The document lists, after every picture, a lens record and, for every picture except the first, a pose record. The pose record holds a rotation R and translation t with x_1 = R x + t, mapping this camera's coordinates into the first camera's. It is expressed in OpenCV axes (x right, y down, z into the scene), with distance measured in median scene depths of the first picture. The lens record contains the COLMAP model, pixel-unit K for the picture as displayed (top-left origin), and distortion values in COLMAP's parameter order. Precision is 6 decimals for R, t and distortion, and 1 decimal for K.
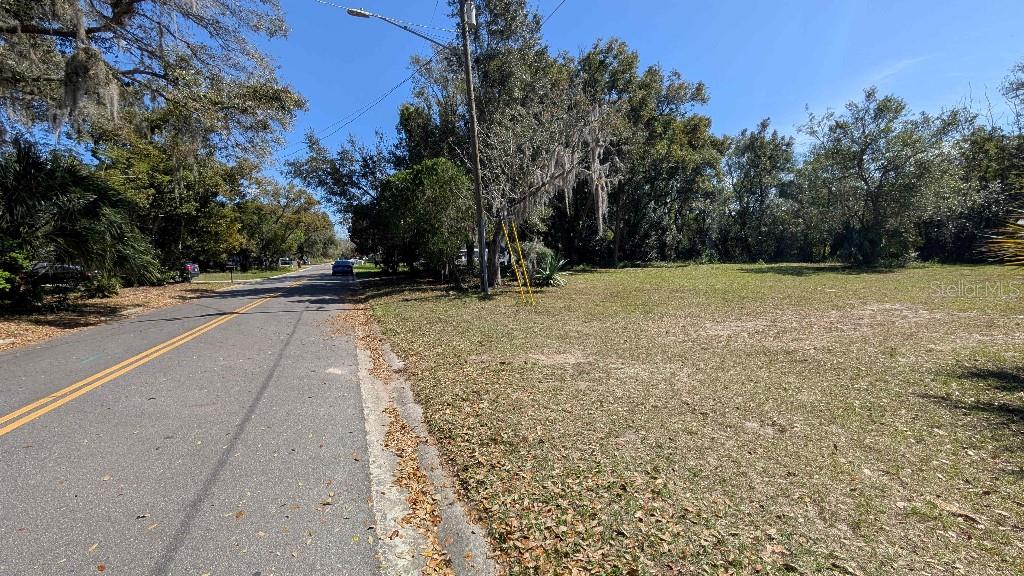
lens RADIAL K [[411.5, 0, 513.3], [0, 411.5, 289.9], [0, 0, 1]] dist [0.002047, 0.000029]
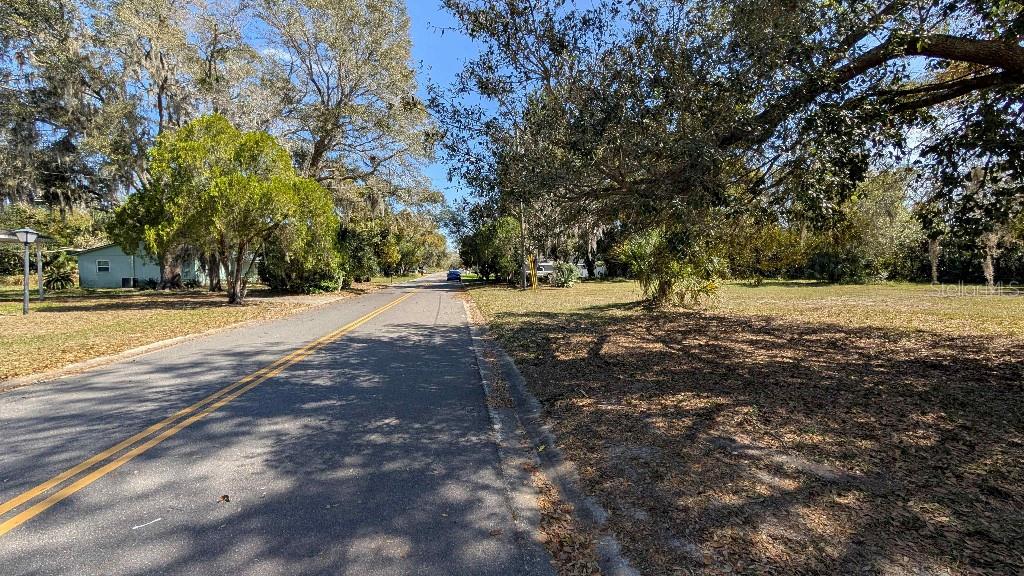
lens RADIAL K [[386.7, 0, 510.6], [0, 386.7, 294.8], [0, 0, 1]] dist [-0.001814, -0.000241]
pose [[0.970688, 0.034597, -0.237838, 0.135003], [-0.038034, 0.999228, -0.009877, 0.026058], [0.237313, 0.018633, 0.971255, -0.355140]]
